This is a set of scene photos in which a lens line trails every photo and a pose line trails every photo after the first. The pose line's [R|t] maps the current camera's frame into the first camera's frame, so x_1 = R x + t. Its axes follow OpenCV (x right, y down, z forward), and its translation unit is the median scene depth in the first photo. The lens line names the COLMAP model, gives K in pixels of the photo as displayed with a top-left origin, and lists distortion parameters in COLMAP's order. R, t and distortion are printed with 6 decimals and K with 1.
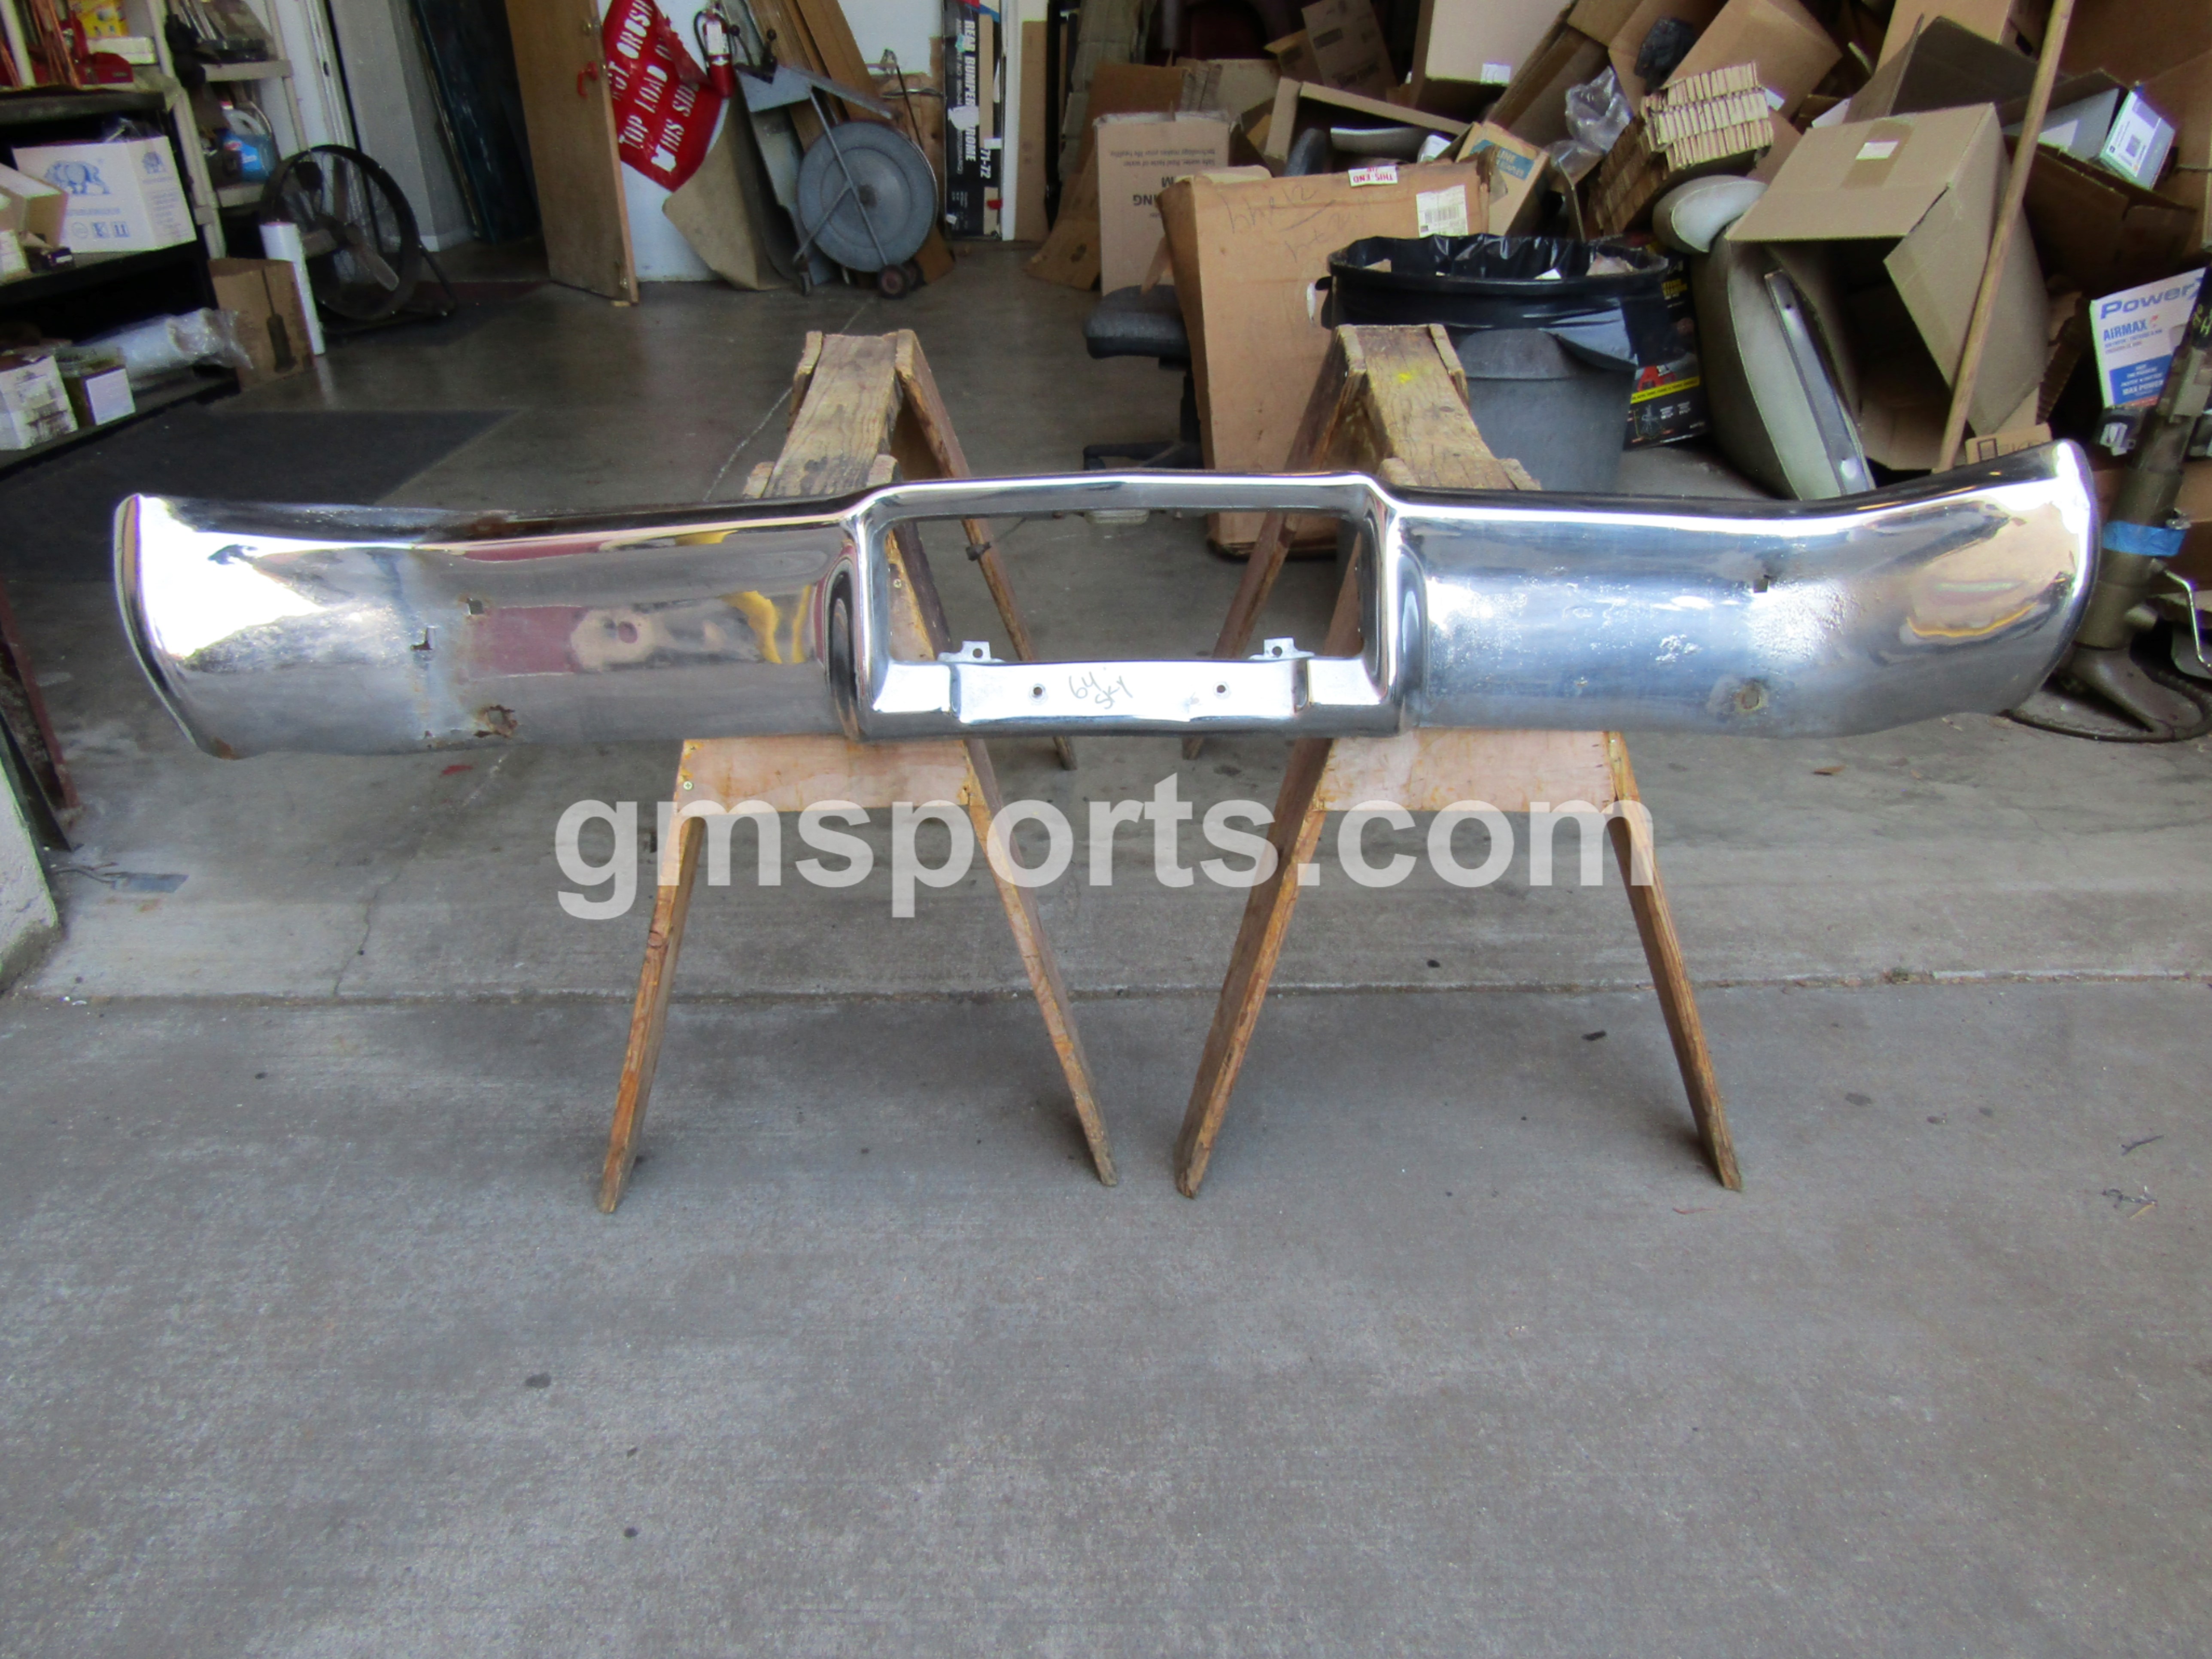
lens RADIAL K [[1567.8, 0, 1099.3], [0, 1567.8, 833.9], [0, 0, 1]] dist [-0.010695, 0.007377]
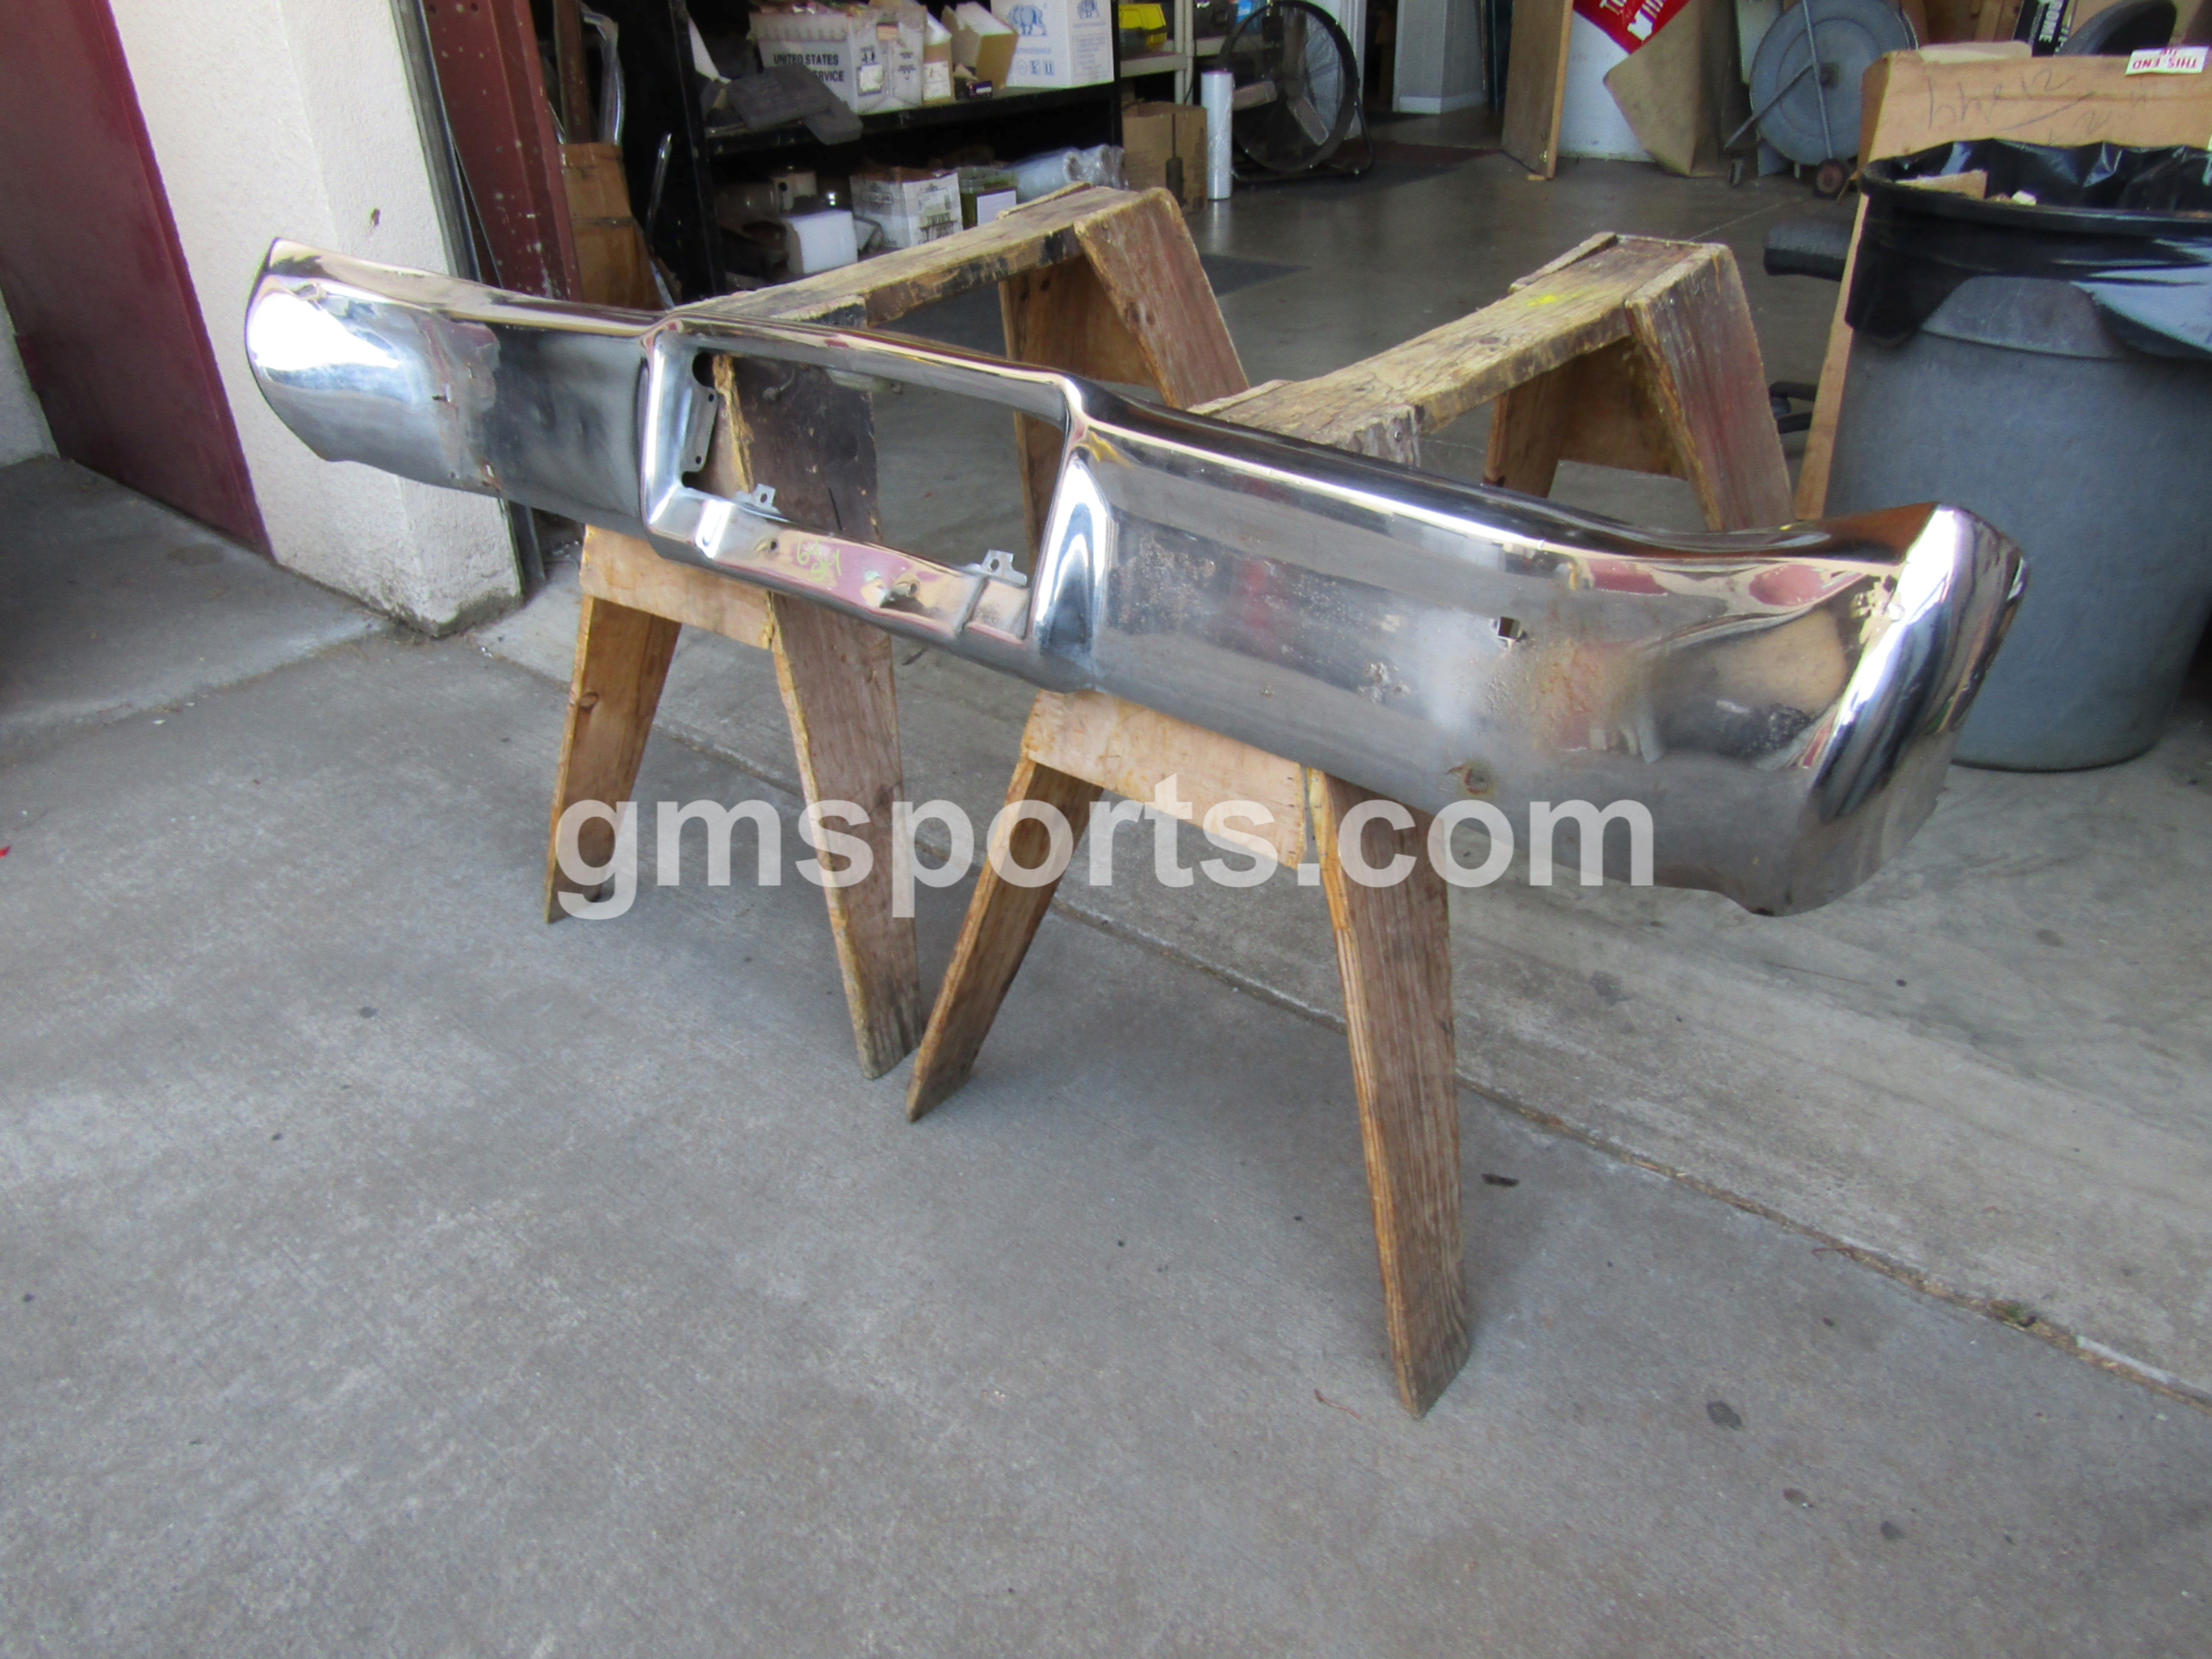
lens RADIAL K [[1567.8, 0, 1108.4], [0, 1567.8, 834.1], [0, 0, 1]] dist [-0.010695, 0.007377]
pose [[0.772899, 0.318448, -0.548833, 0.509401], [-0.281569, 0.947249, 0.153098, -0.092376], [0.568635, 0.036205, 0.821793, 0.232387]]
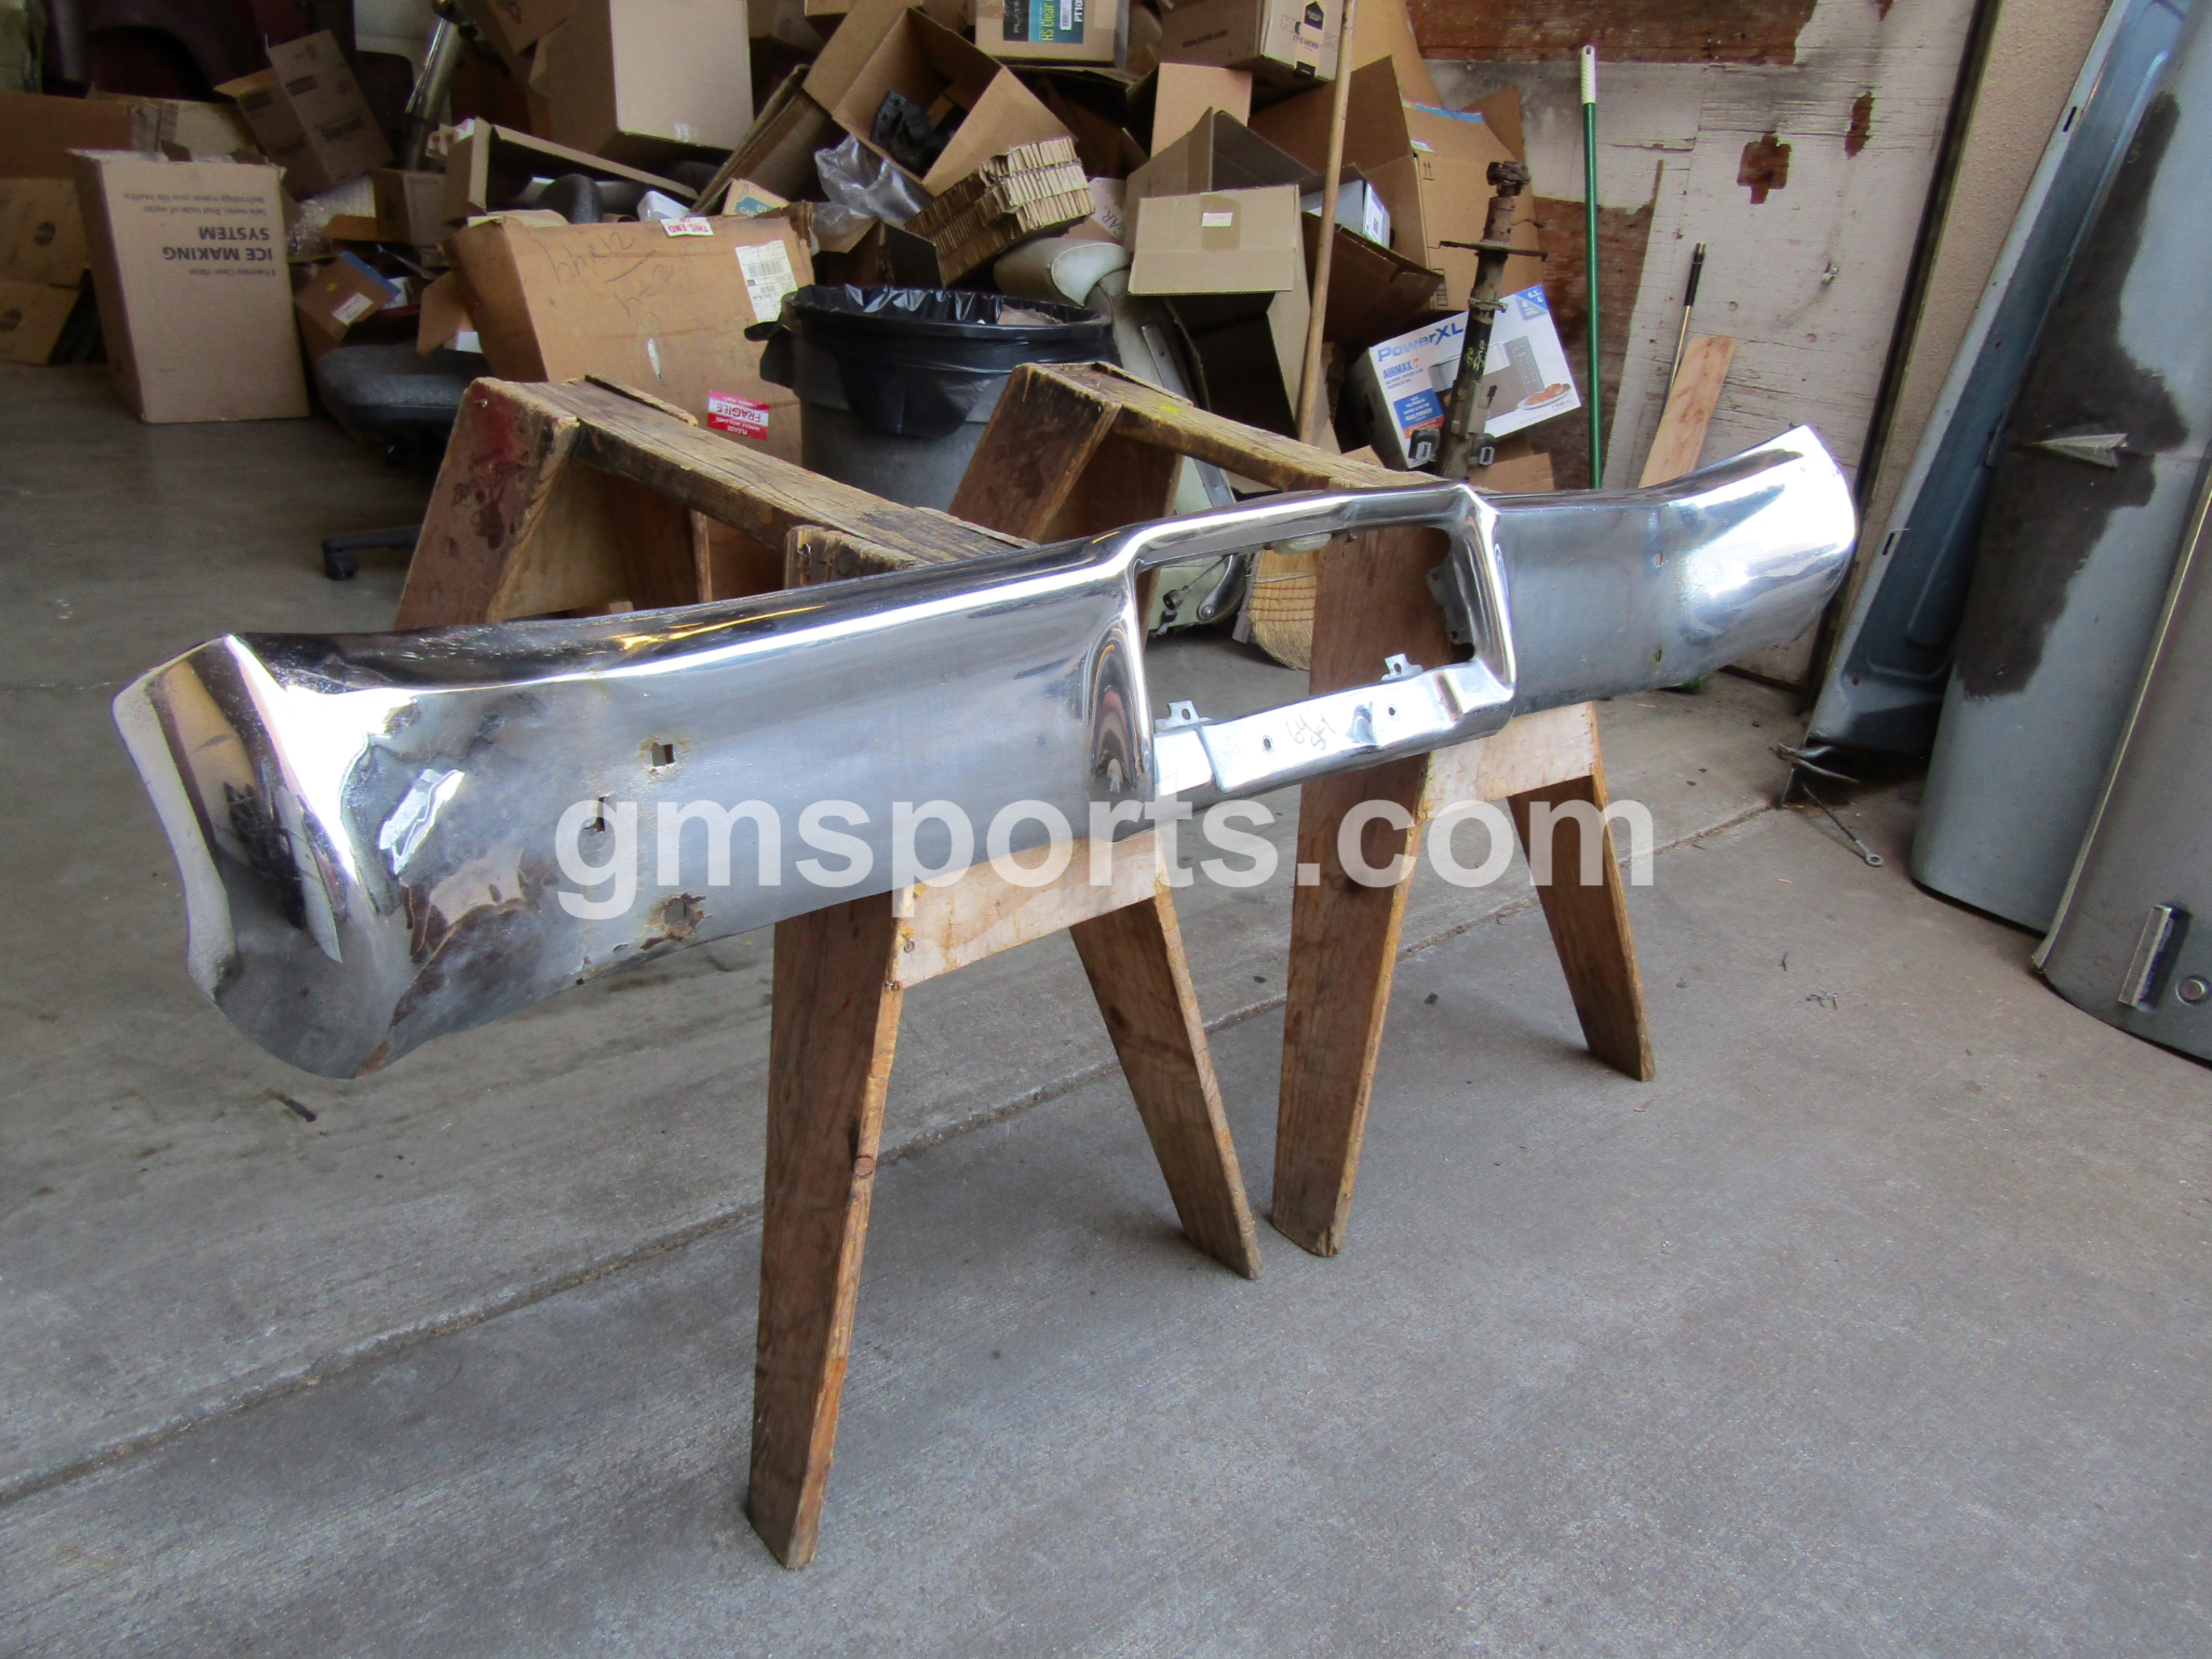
lens RADIAL K [[1567.8, 0, 1105.4], [0, 1567.8, 843.6], [0, 0, 1]] dist [-0.010695, 0.007377]
pose [[0.759856, -0.197840, 0.619256, -0.482329], [0.225064, 0.973718, 0.034920, -0.062365], [-0.609889, 0.112838, 0.784413, 0.256891]]
